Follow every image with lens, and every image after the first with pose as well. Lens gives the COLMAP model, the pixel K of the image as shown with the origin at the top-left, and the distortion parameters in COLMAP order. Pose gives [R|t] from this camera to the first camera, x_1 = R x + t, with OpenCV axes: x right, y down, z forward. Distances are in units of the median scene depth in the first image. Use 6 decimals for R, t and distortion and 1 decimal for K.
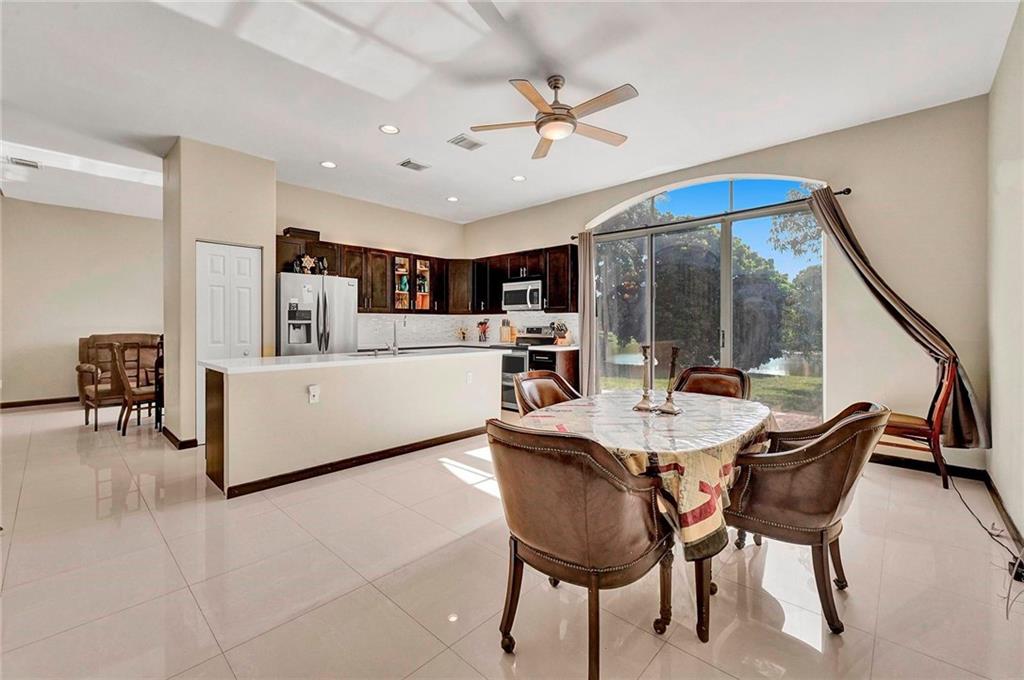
lens RADIAL K [[423.6, 0, 511.3], [0, 423.6, 321.2], [0, 0, 1]] dist [0.000024, 0.000010]
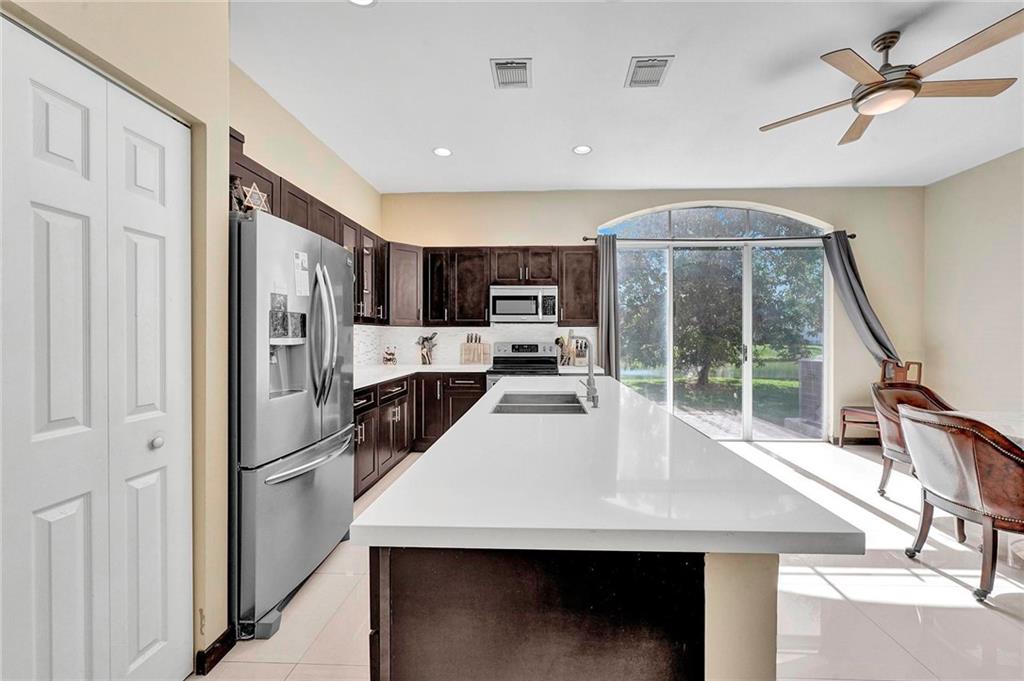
lens RADIAL K [[409.1, 0, 532.6], [0, 409.1, 336.1], [0, 0, 1]] dist [0.000271, 0.000011]
pose [[0.746850, -0.001751, 0.664990, -0.471970], [-0.002194, 0.999985, 0.005096, -0.004839], [-0.664989, -0.005265, 0.746835, 0.446840]]
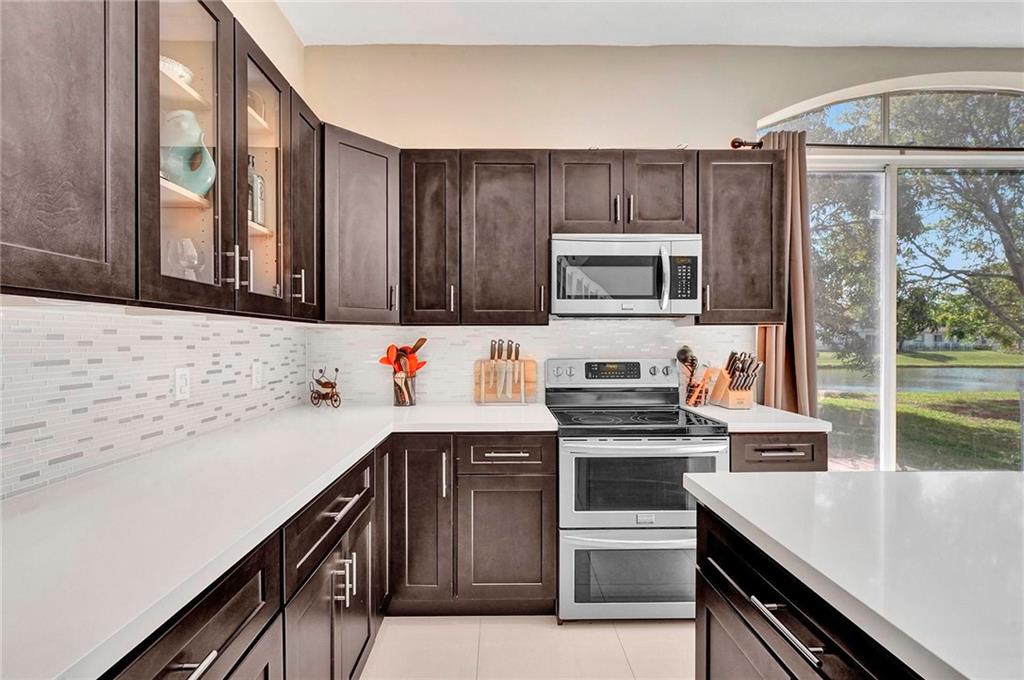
lens RADIAL K [[460.7, 0, 512.0], [0, 460.7, 340.0], [0, 0, 1]] dist [0.000988, 0.000046]
pose [[0.712983, -0.002798, 0.701176, -0.318629], [0.000123, 0.999993, 0.003865, -0.007186], [-0.701181, -0.002670, 0.712978, 0.818527]]
